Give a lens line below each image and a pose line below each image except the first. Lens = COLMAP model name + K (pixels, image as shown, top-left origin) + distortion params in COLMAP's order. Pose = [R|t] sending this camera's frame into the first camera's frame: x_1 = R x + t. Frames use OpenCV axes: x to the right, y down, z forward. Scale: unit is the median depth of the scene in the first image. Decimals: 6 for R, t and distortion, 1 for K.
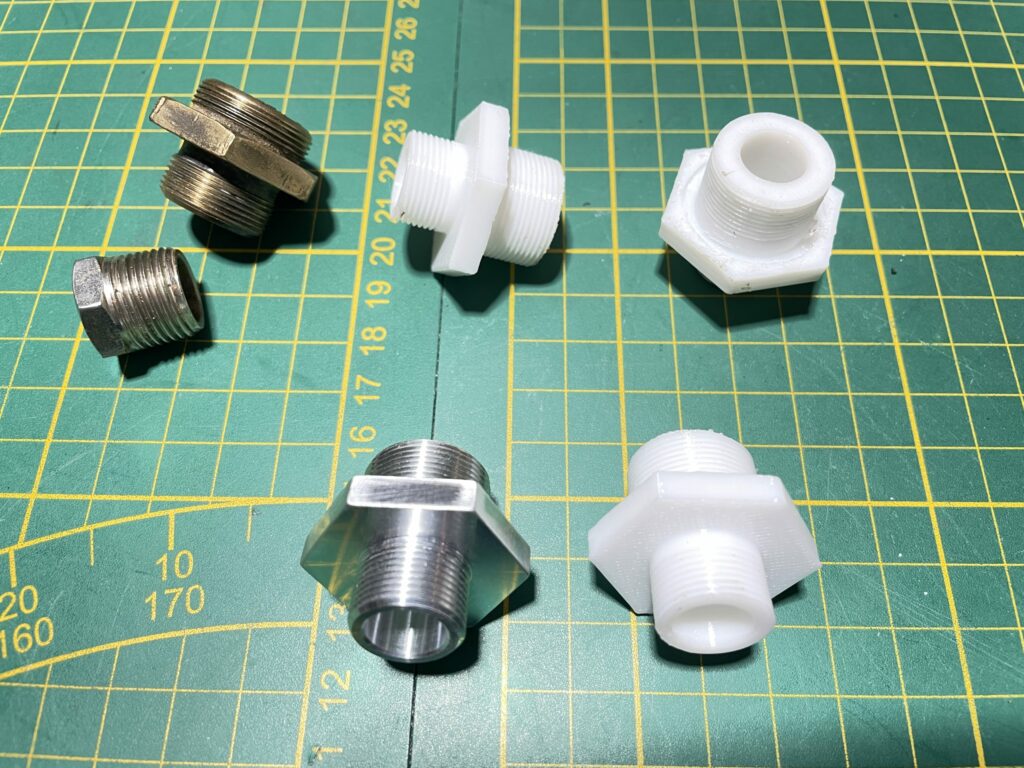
lens RADIAL K [[798.3, 0, 509.5], [0, 798.3, 397.6], [0, 0, 1]] dist [0.059805, -0.116801]
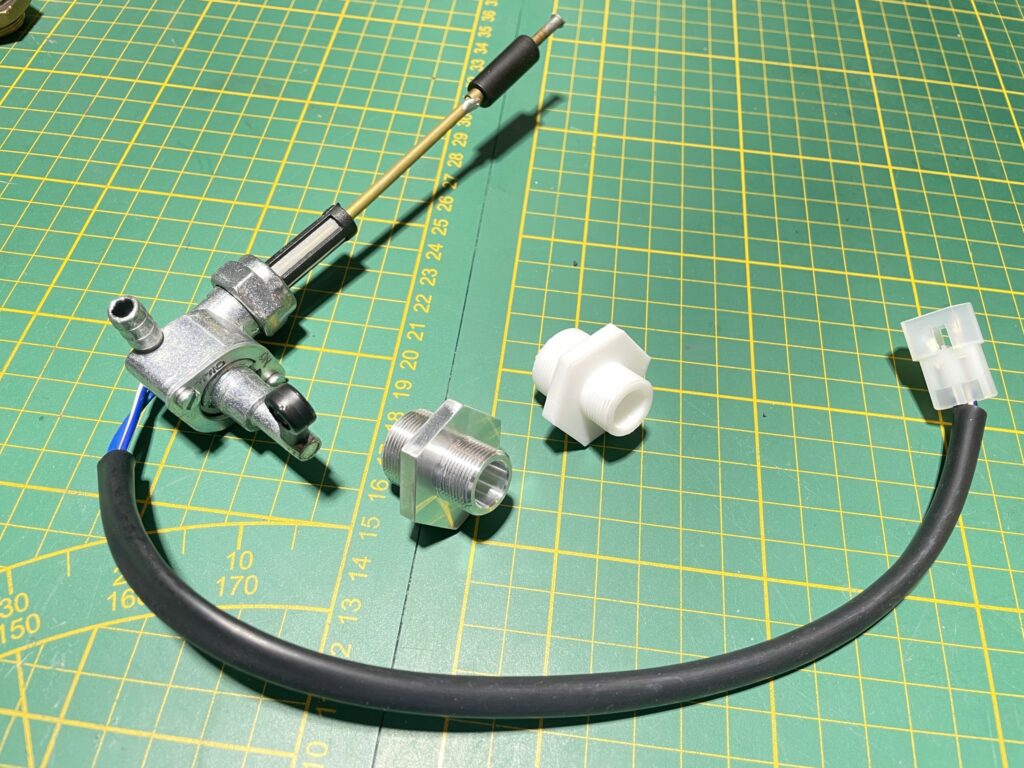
lens RADIAL K [[798.3, 0, 514.2], [0, 798.3, 381.9], [0, 0, 1]] dist [0.059805, -0.116801]
pose [[0.993470, 0.114062, -0.002829, 0.041190], [-0.113406, 0.984425, -0.134336, 0.029477], [-0.012538, 0.133780, 0.990932, -0.468231]]
